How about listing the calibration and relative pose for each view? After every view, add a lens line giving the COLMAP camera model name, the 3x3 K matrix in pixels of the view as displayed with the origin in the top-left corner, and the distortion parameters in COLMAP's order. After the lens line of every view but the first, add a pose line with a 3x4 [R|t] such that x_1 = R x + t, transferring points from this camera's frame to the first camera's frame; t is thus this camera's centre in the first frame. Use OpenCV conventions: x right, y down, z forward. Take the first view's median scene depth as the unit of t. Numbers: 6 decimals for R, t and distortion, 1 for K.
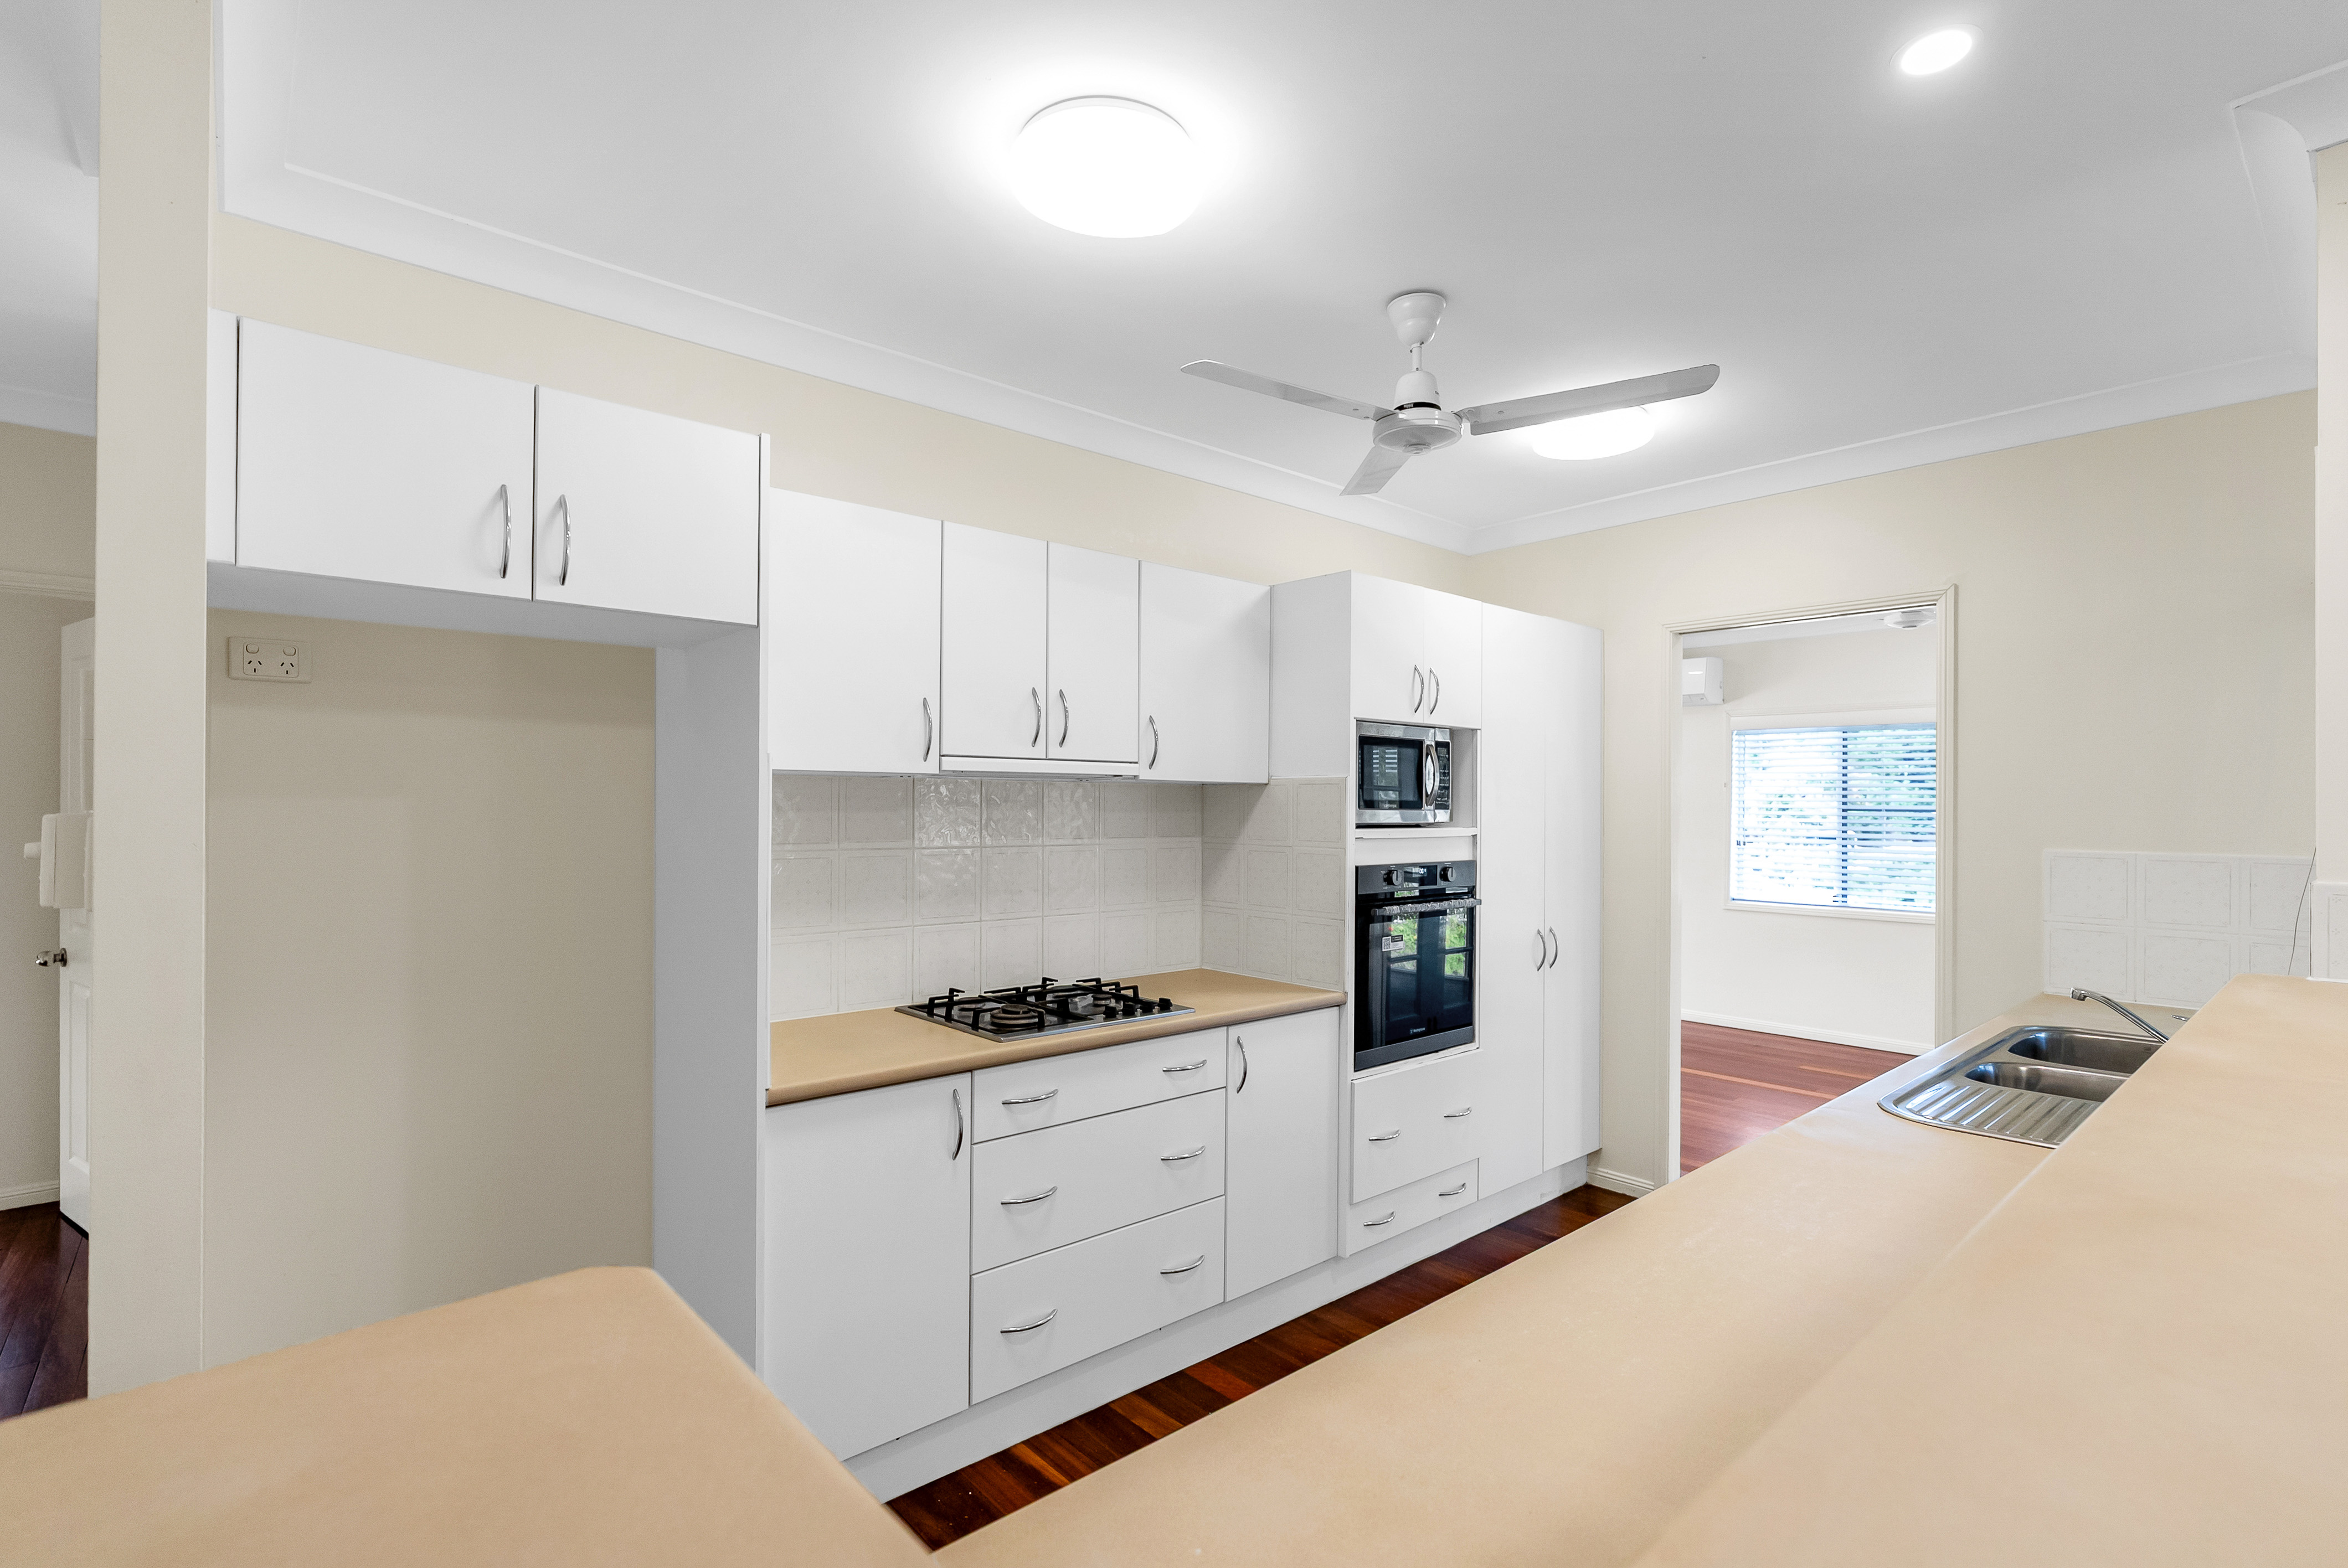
lens RADIAL K [[1080.6, 0, 1174.7], [0, 1080.6, 808.1], [0, 0, 1]] dist [-0.001846, -0.000151]
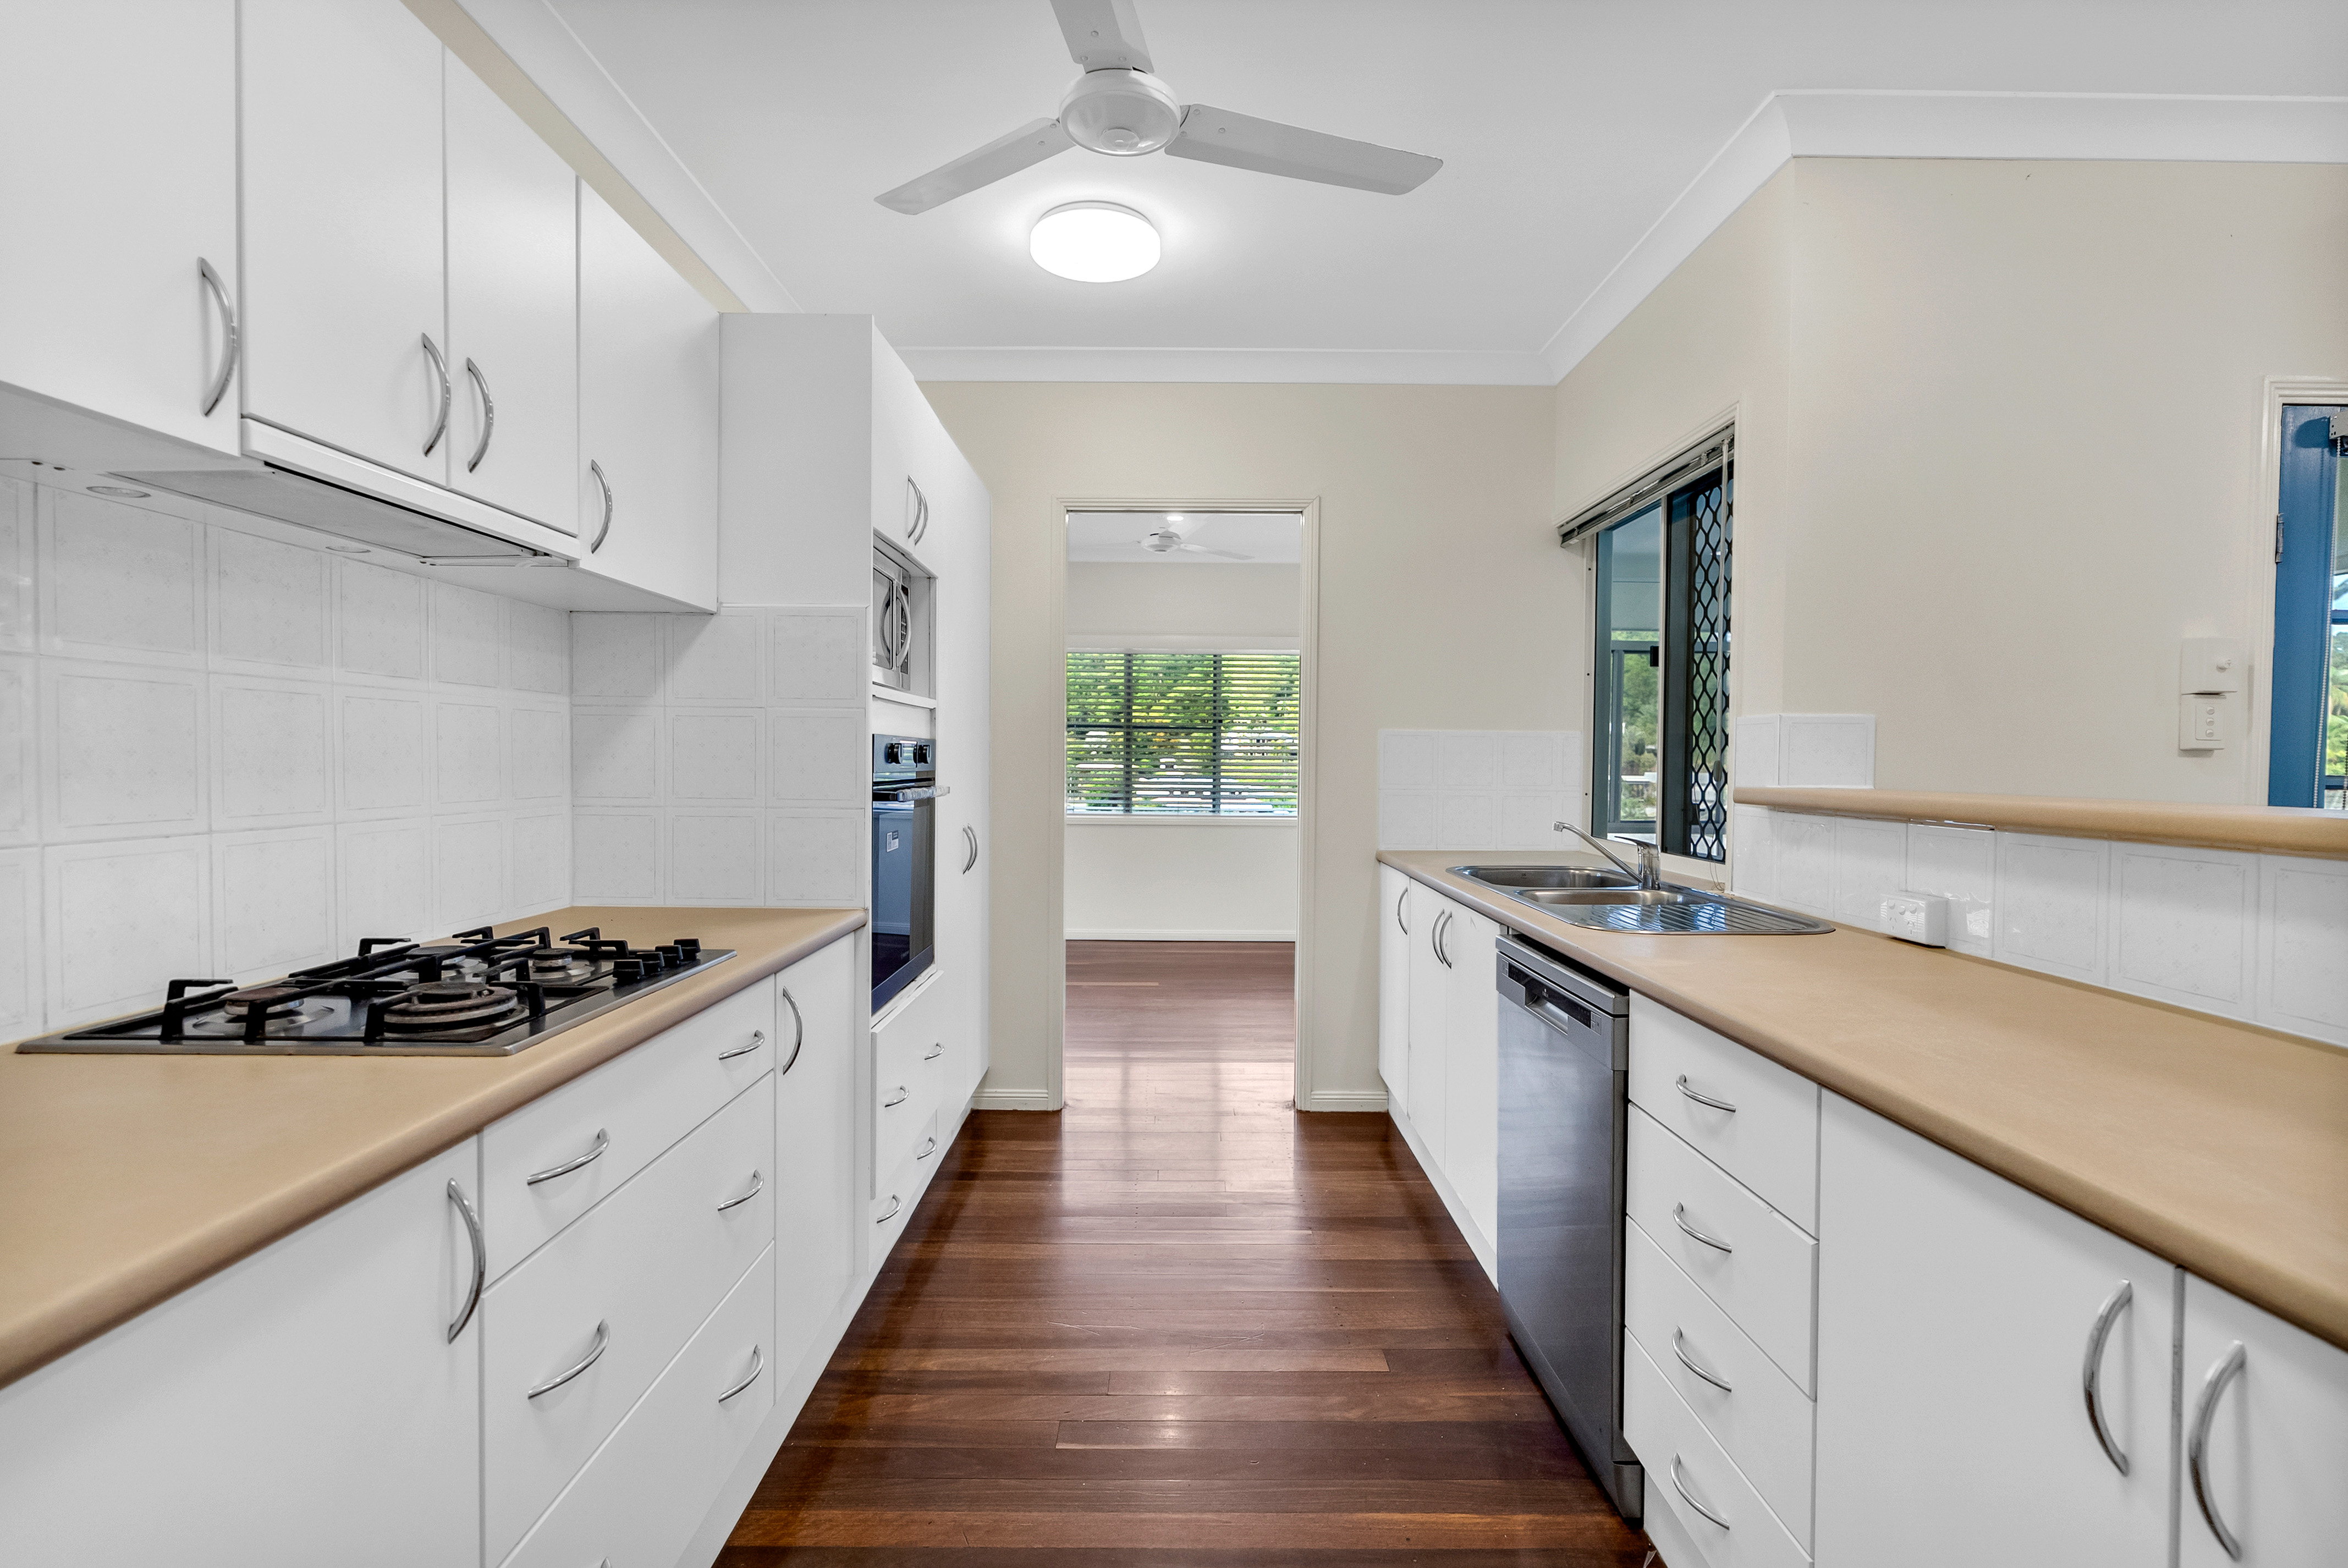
lens RADIAL K [[1088.1, 0, 1174.0], [0, 1088.1, 784.0], [0, 0, 1]] dist [-0.000579, 0.000219]
pose [[0.660594, -0.017523, 0.750539, -0.248046], [-0.005106, 0.999600, 0.027832, 0.066689], [-0.750726, -0.022218, 0.660240, 0.374064]]
